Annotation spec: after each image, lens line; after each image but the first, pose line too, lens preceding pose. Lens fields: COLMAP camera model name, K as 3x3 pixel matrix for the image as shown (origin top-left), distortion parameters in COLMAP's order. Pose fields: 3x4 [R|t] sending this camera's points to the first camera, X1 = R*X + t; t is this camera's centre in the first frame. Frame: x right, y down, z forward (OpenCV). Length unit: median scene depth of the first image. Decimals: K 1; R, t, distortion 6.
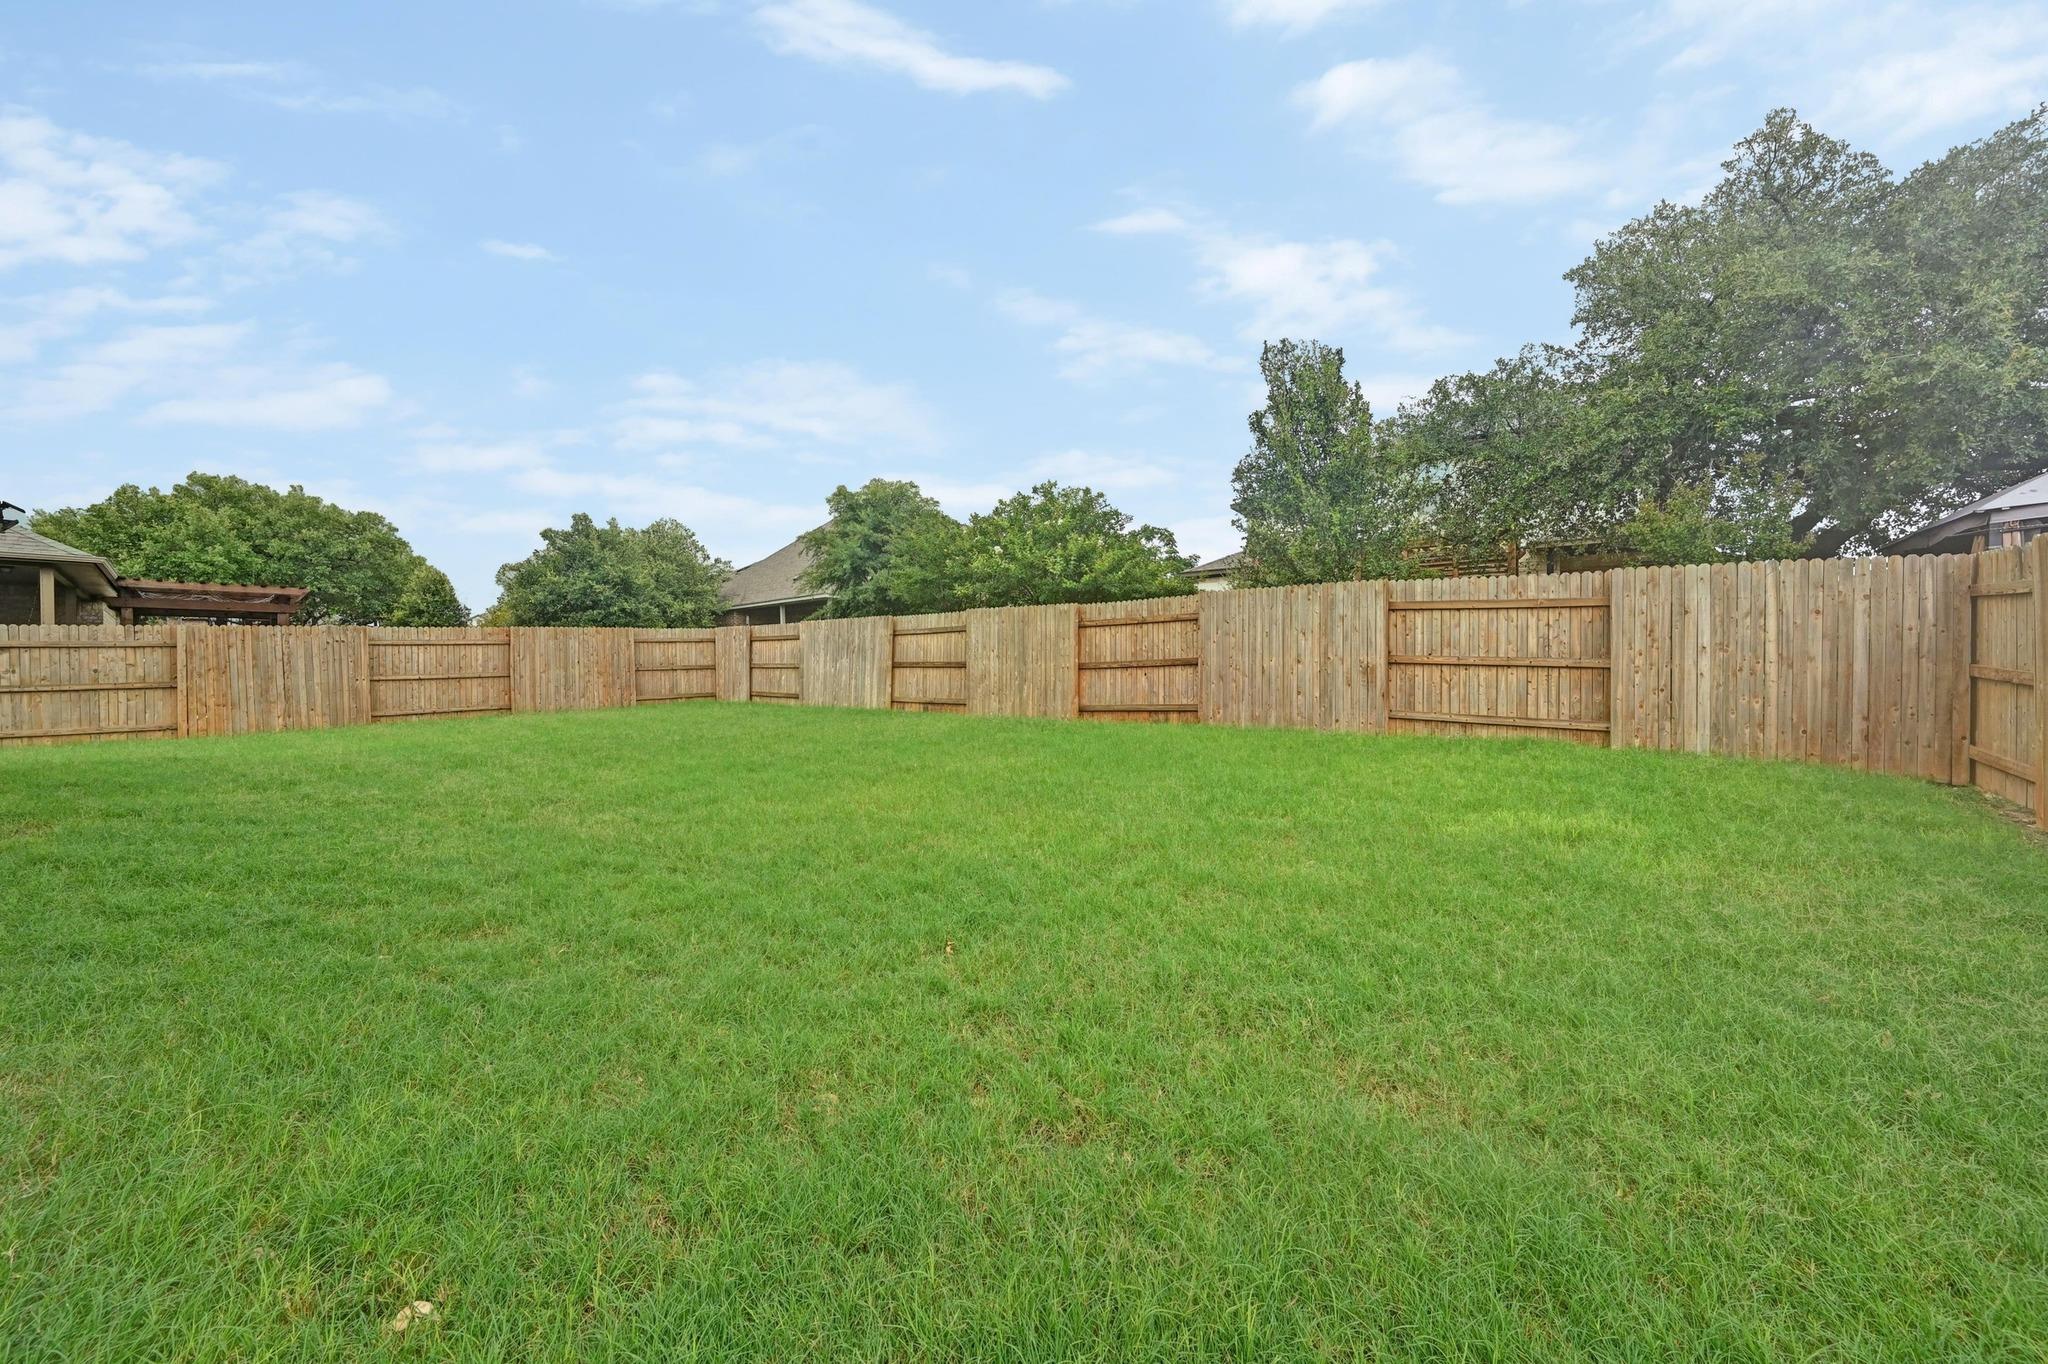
lens RADIAL K [[815.3, 0, 1024.0], [0, 815.3, 682.0], [0, 0, 1]] dist [0.000822, 0.000305]
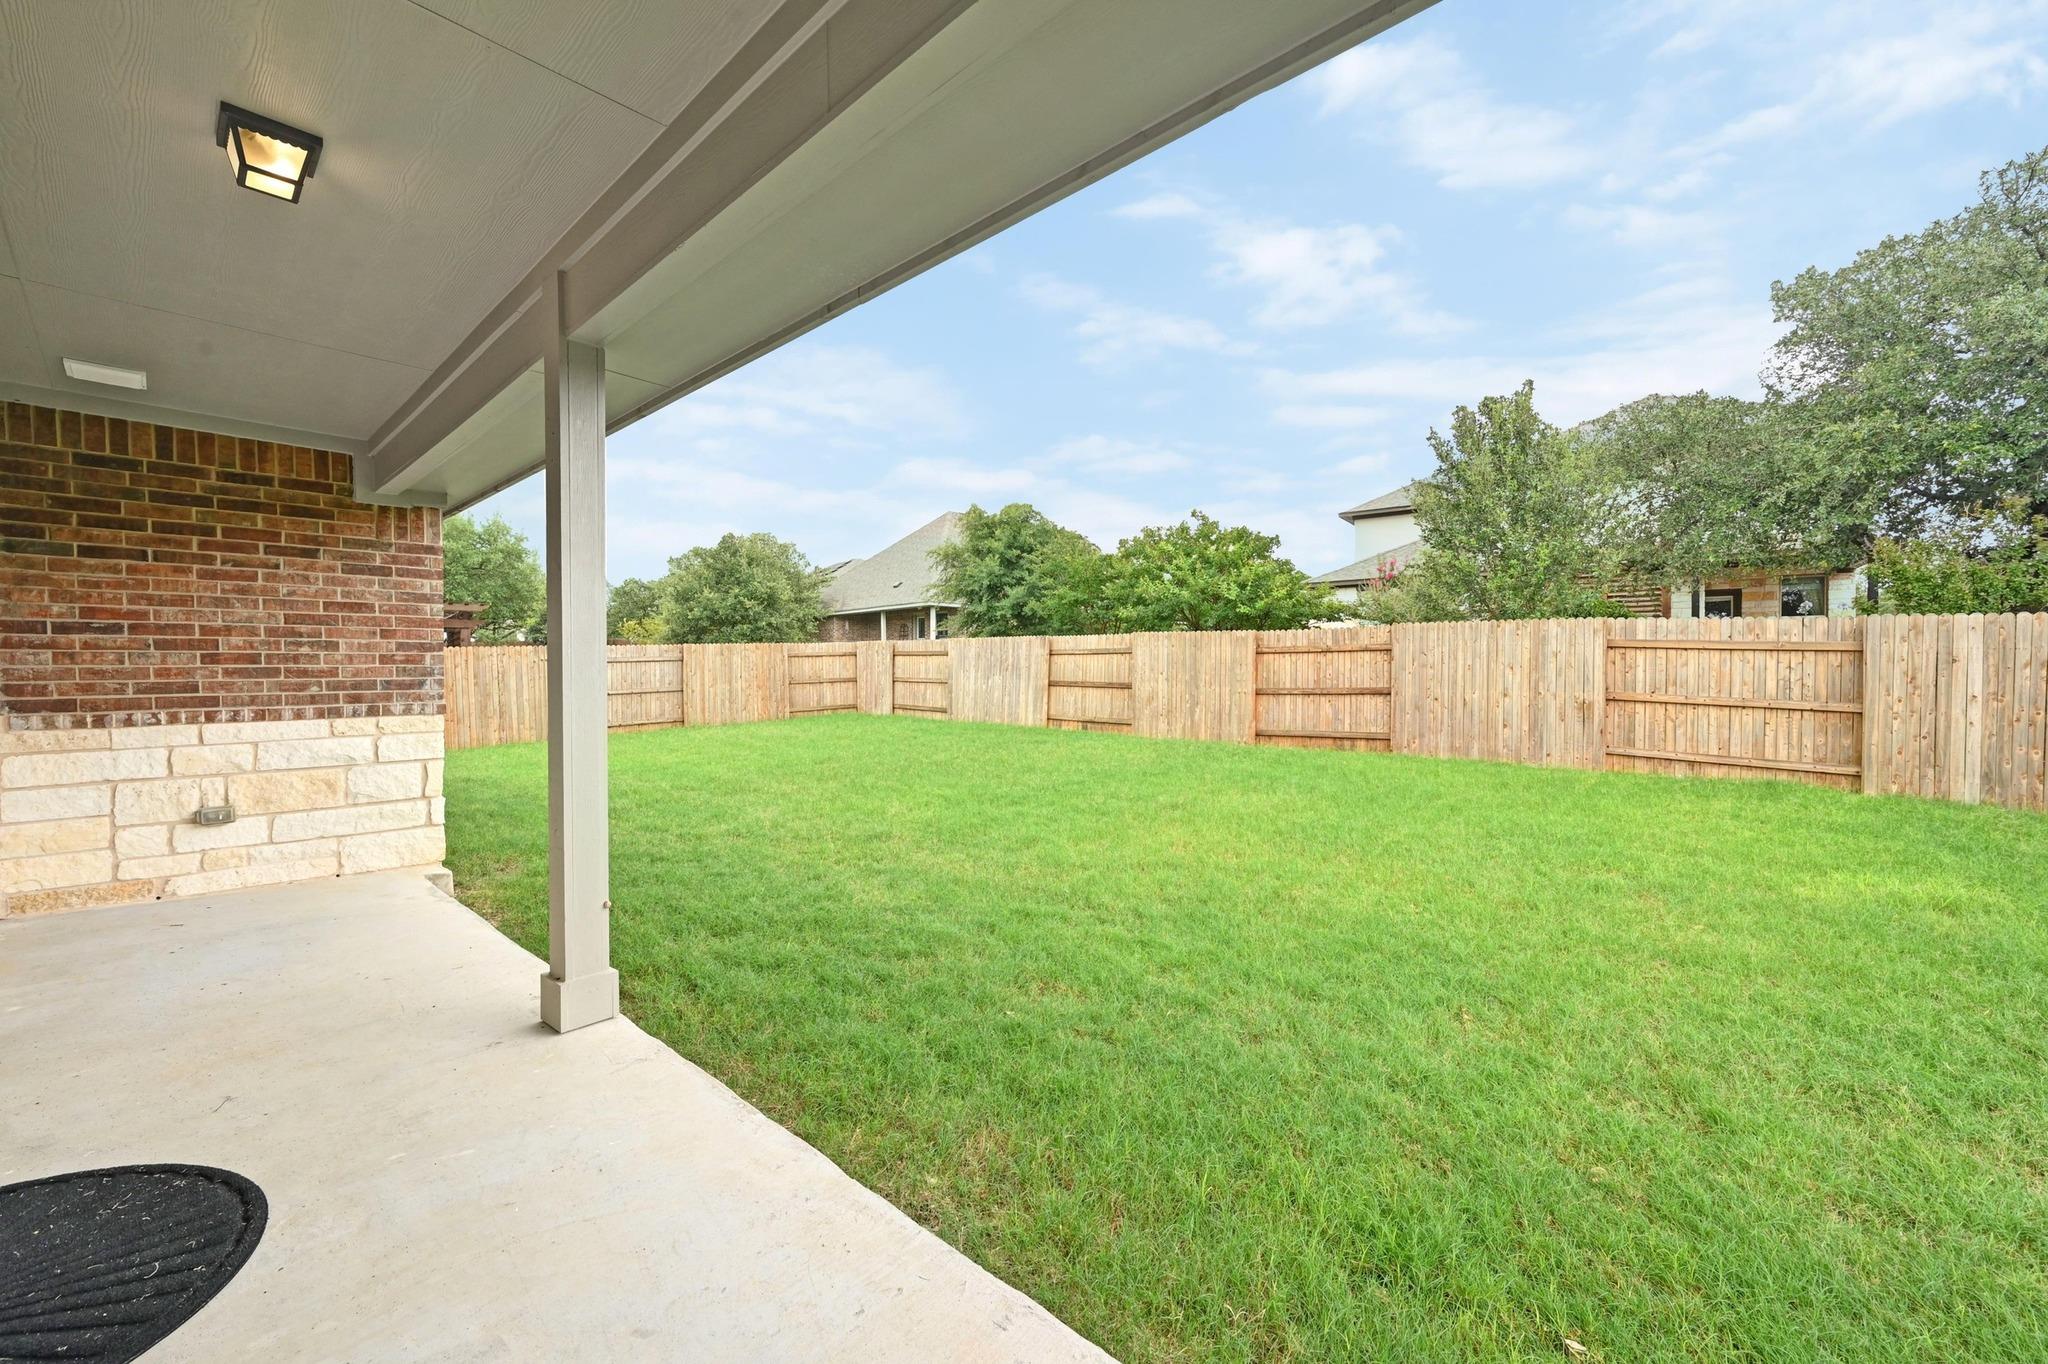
lens RADIAL K [[815.3, 0, 1024.0], [0, 815.3, 682.0], [0, 0, 1]] dist [0.000822, 0.000305]
pose [[0.998447, 0.006896, -0.055275, -0.170761], [-0.006588, 0.999962, 0.005753, -0.035988], [0.055312, -0.005380, 0.998455, -0.040728]]
